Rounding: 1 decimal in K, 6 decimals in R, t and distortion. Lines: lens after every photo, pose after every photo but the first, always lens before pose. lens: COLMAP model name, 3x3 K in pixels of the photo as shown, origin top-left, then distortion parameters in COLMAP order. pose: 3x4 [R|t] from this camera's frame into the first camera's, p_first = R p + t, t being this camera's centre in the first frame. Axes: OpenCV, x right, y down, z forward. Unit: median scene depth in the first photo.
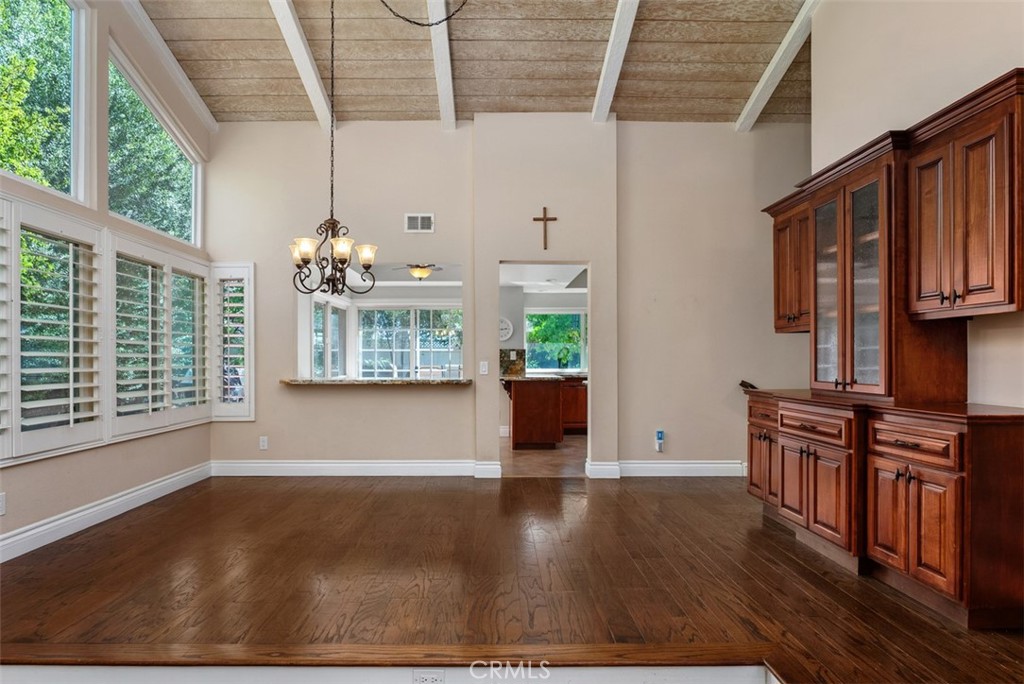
lens RADIAL K [[565.1, 0, 498.2], [0, 565.1, 362.7], [0, 0, 1]] dist [-0.015645, -0.000157]
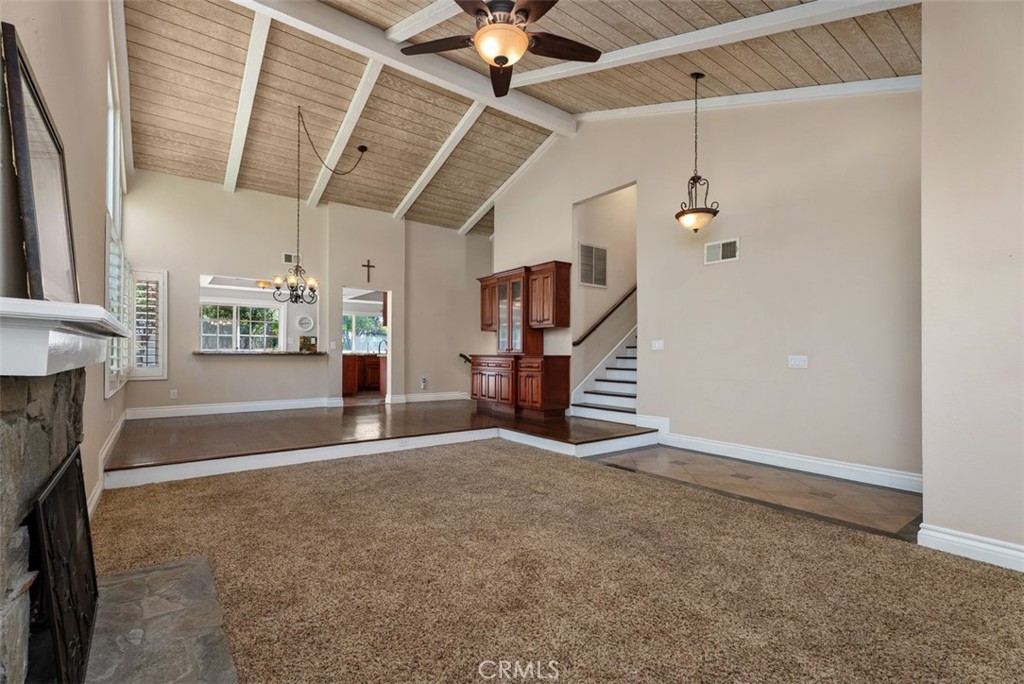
lens RADIAL K [[458.3, 0, 538.7], [0, 458.3, 348.0], [0, 0, 1]] dist [0.000708, 0.000067]
pose [[0.774179, 0.012406, 0.632845, -0.563194], [-0.001742, 0.999846, -0.017470, 0.053912], [-0.632964, 0.012423, 0.774081, -0.677503]]
